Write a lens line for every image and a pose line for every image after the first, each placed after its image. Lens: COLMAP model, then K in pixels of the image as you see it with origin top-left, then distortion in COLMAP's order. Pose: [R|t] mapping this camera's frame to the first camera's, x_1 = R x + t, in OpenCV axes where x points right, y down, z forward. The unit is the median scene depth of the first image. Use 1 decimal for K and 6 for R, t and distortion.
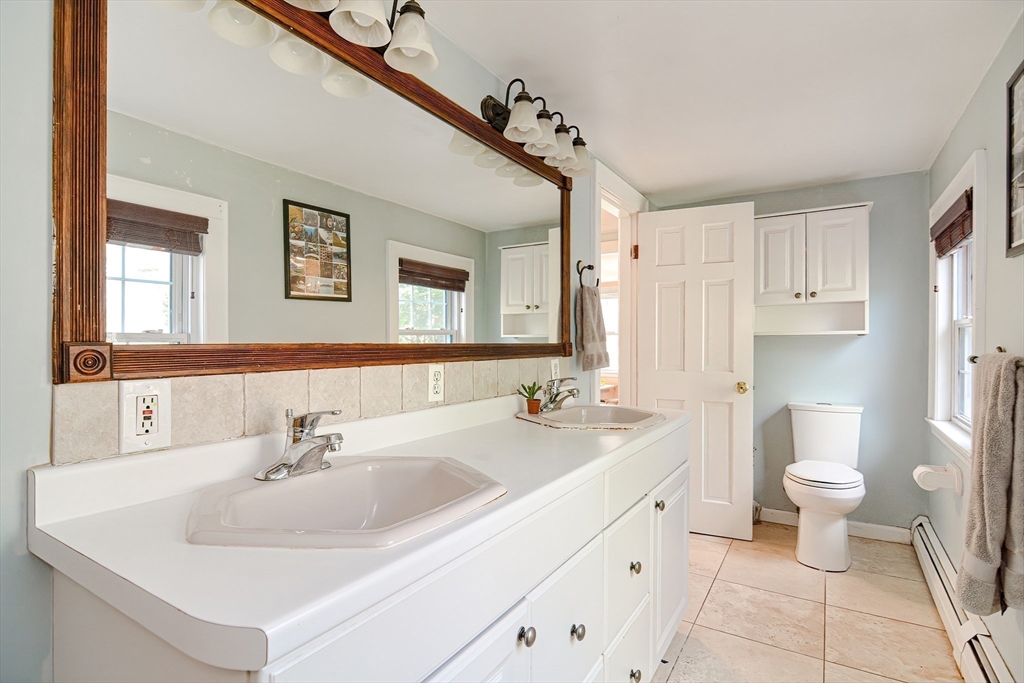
lens RADIAL K [[500.4, 0, 506.3], [0, 500.4, 343.6], [0, 0, 1]] dist [0.005053, -0.010148]
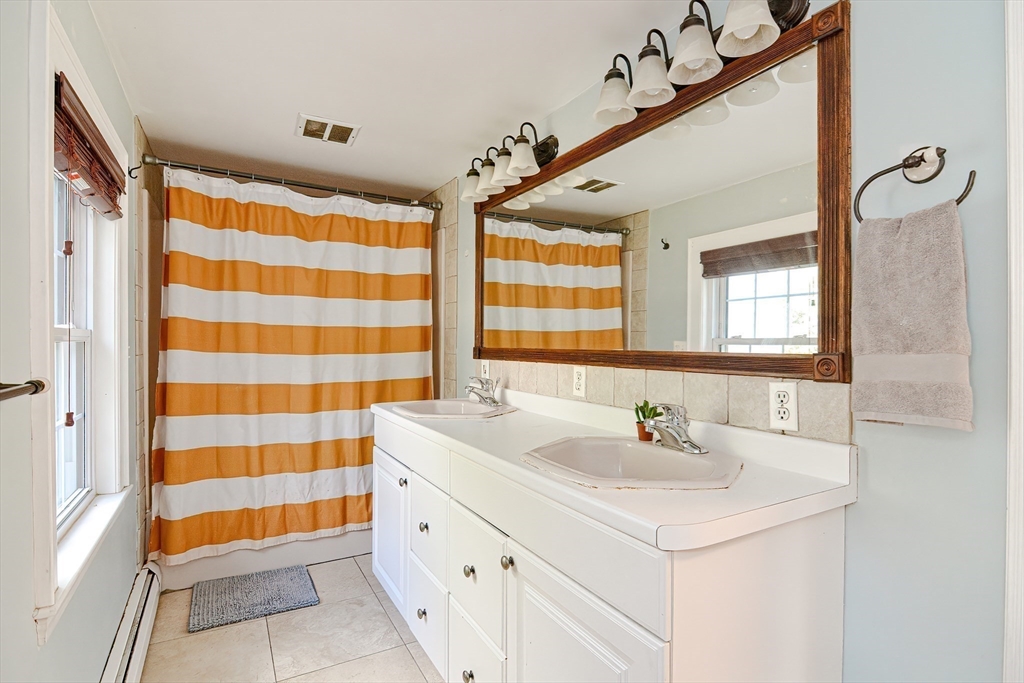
lens RADIAL K [[500.4, 0, 506.3], [0, 500.4, 343.6], [0, 0, 1]] dist [0.005053, -0.010148]
pose [[-0.452447, 0.003426, -0.891785, 0.984174], [-0.004152, 0.999974, 0.005948, -0.019660], [0.891782, 0.006393, -0.452420, 1.323016]]
